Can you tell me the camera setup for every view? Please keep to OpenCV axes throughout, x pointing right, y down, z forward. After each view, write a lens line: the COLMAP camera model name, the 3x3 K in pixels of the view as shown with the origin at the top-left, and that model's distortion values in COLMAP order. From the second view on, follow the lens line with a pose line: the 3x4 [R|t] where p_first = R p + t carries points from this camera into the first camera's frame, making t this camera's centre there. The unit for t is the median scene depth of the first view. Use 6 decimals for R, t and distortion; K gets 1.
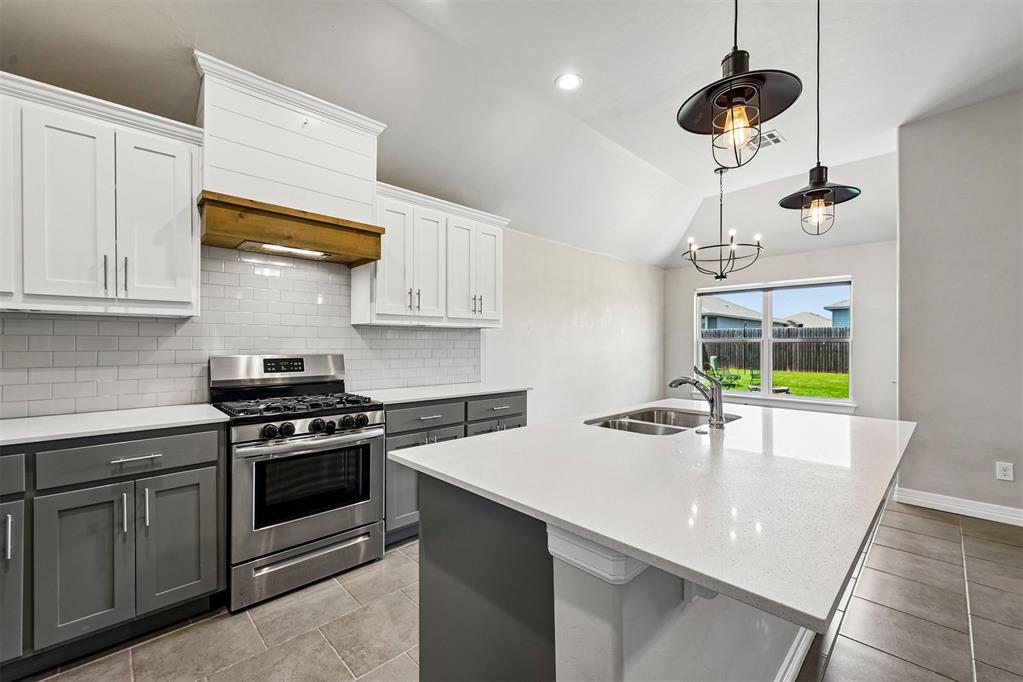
lens RADIAL K [[418.8, 0, 512.4], [0, 418.8, 343.0], [0, 0, 1]] dist [0.000266, 0.000158]
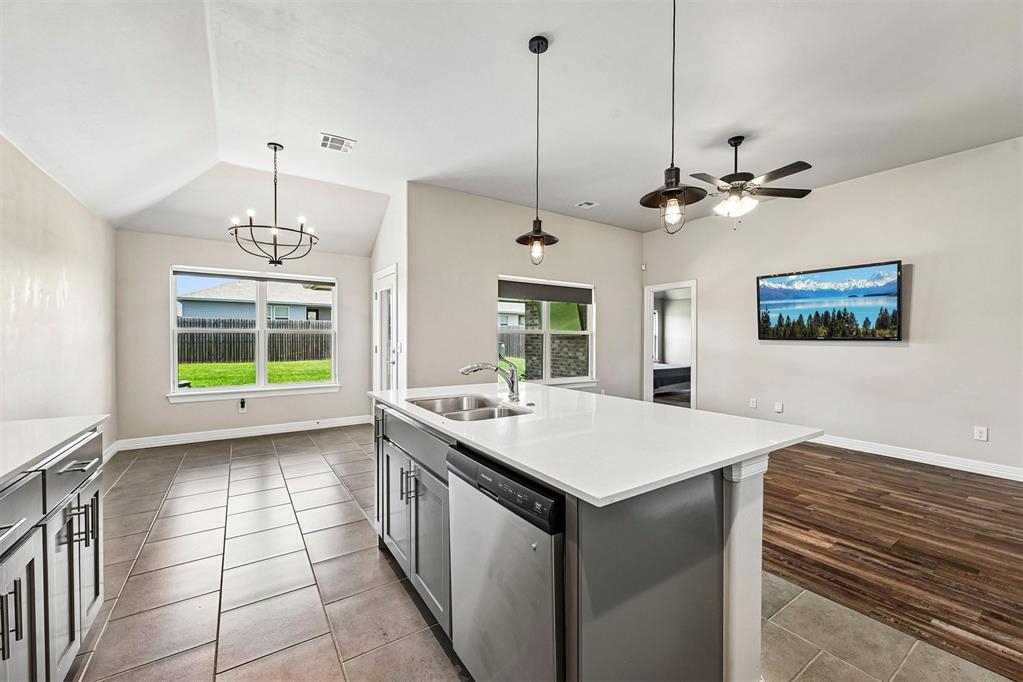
lens RADIAL K [[407.2, 0, 513.8], [0, 407.2, 343.6], [0, 0, 1]] dist [0.000323, -0.000609]
pose [[0.178566, -0.017948, 0.983764, -0.419760], [-0.006219, 0.999793, 0.019369, 0.002156], [-0.983908, -0.009576, 0.178417, 0.450250]]
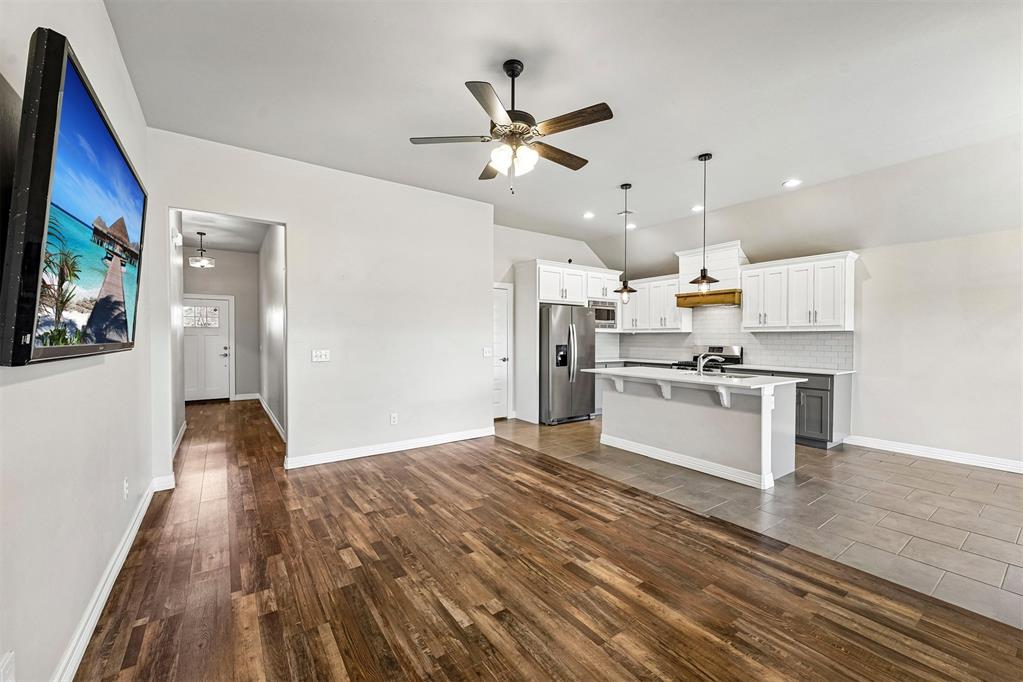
lens RADIAL K [[409.4, 0, 512.2], [0, 409.4, 343.4], [0, 0, 1]] dist [0.000115, 0.000049]
pose [[-0.153357, 0.012219, -0.988095, 1.782512], [-0.001700, 0.999919, 0.012629, -0.011156], [0.988169, 0.003617, -0.153324, 0.151230]]
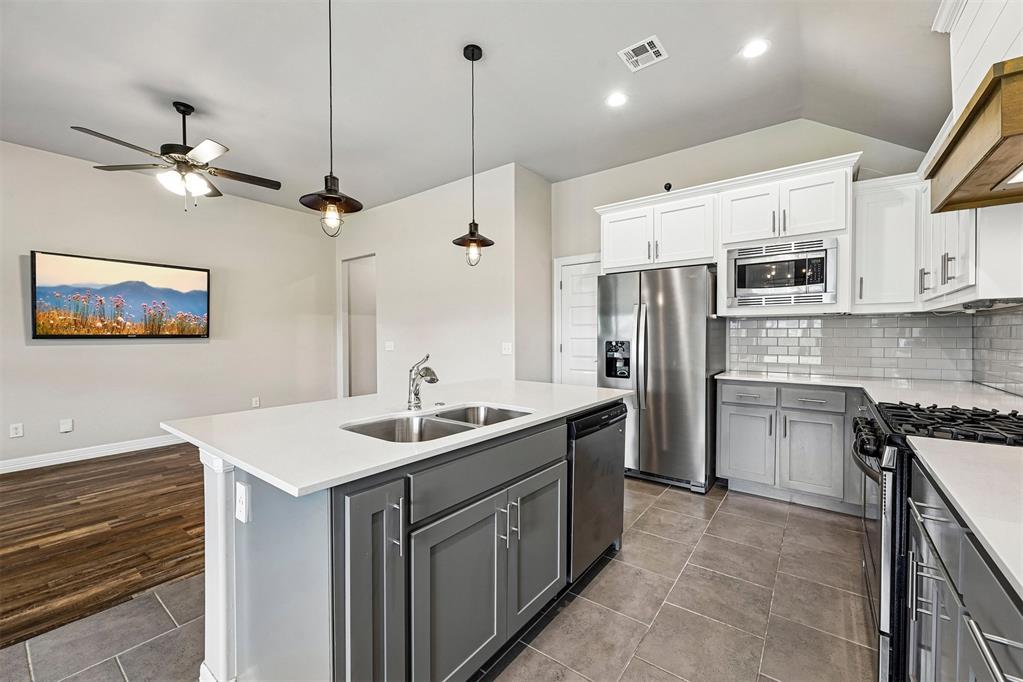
lens RADIAL K [[409.8, 0, 511.5], [0, 409.8, 341.0], [0, 0, 1]] dist [0.007143, 0.000038]
pose [[-0.989294, 0.002905, -0.145907, 0.228450], [0.001256, 0.999934, 0.011390, 0.007155], [0.145930, 0.011085, -0.989233, 1.209062]]
